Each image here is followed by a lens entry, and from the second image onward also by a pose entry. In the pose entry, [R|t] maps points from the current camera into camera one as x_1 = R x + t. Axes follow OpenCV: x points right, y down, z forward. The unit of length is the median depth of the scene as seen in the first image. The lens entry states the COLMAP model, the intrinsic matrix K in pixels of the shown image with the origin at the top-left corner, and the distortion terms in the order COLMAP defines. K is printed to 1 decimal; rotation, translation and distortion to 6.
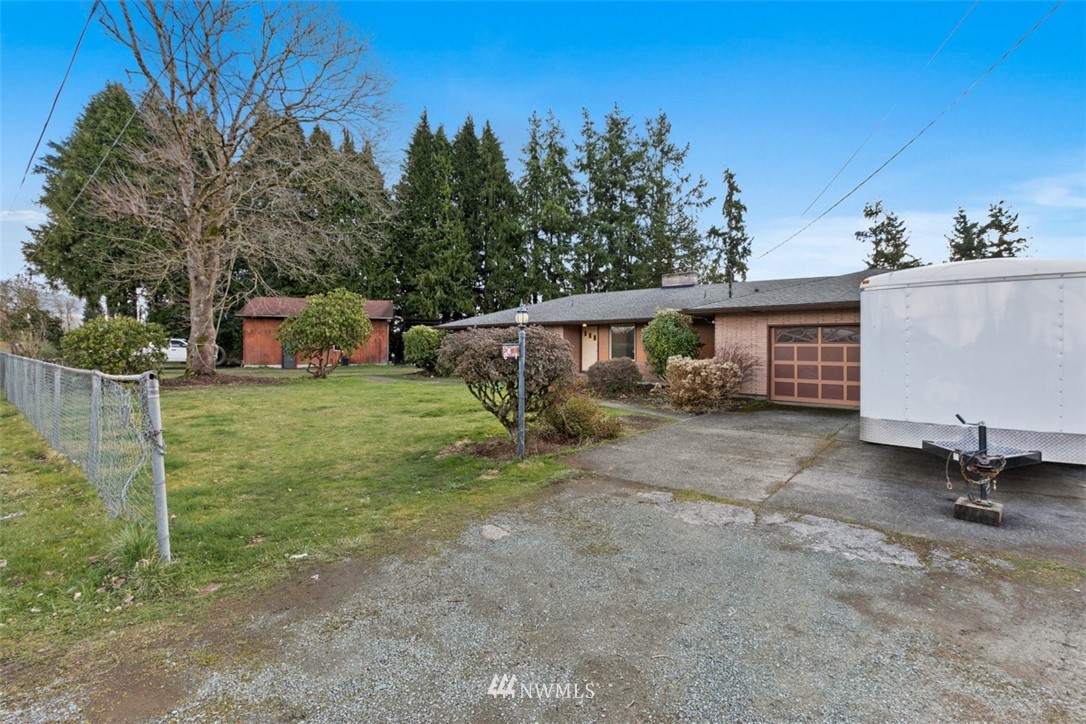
lens RADIAL K [[482.1, 0, 535.6], [0, 482.1, 347.0], [0, 0, 1]] dist [-0.003407, 0.001316]
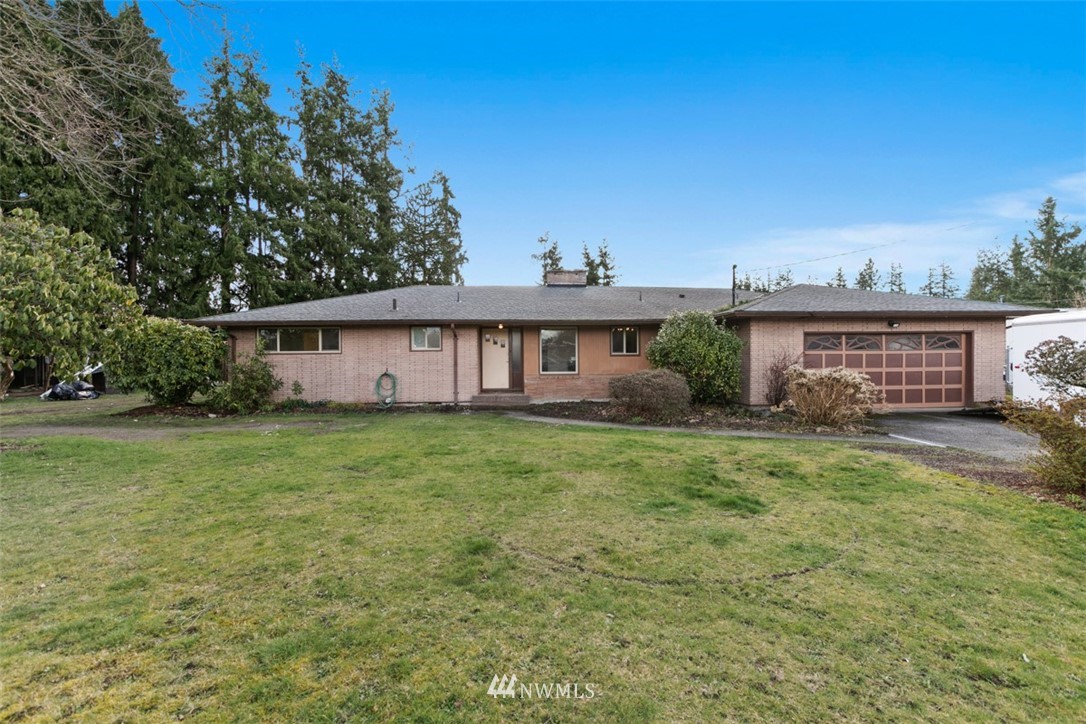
lens RADIAL K [[482.1, 0, 550.7], [0, 482.1, 360.3], [0, 0, 1]] dist [-0.003407, 0.001316]
pose [[0.718474, -0.016435, 0.695359, -0.197626], [0.008277, 0.999852, 0.015080, -0.002408], [-0.695504, -0.005079, 0.718504, 0.231497]]
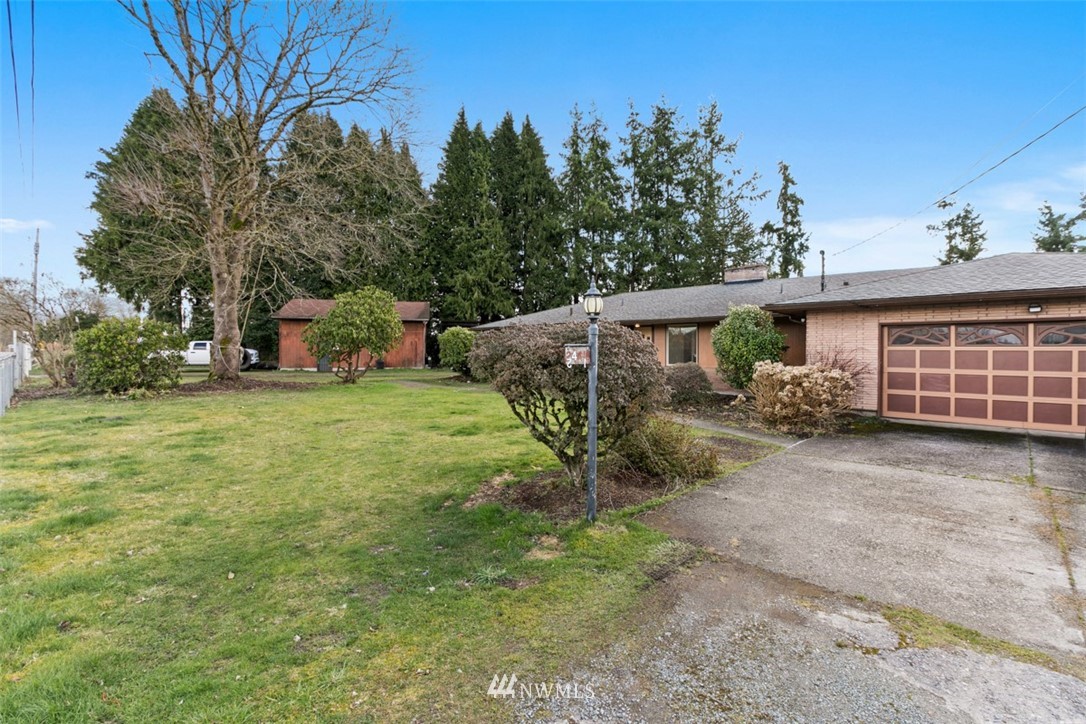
lens RADIAL K [[482.1, 0, 537.7], [0, 482.1, 346.6], [0, 0, 1]] dist [-0.003407, 0.001316]
pose [[0.997285, 0.001352, -0.073619, -0.009138], [-0.001915, 0.999970, -0.007572, 0.000208], [0.073607, 0.007692, 0.997258, 0.056177]]
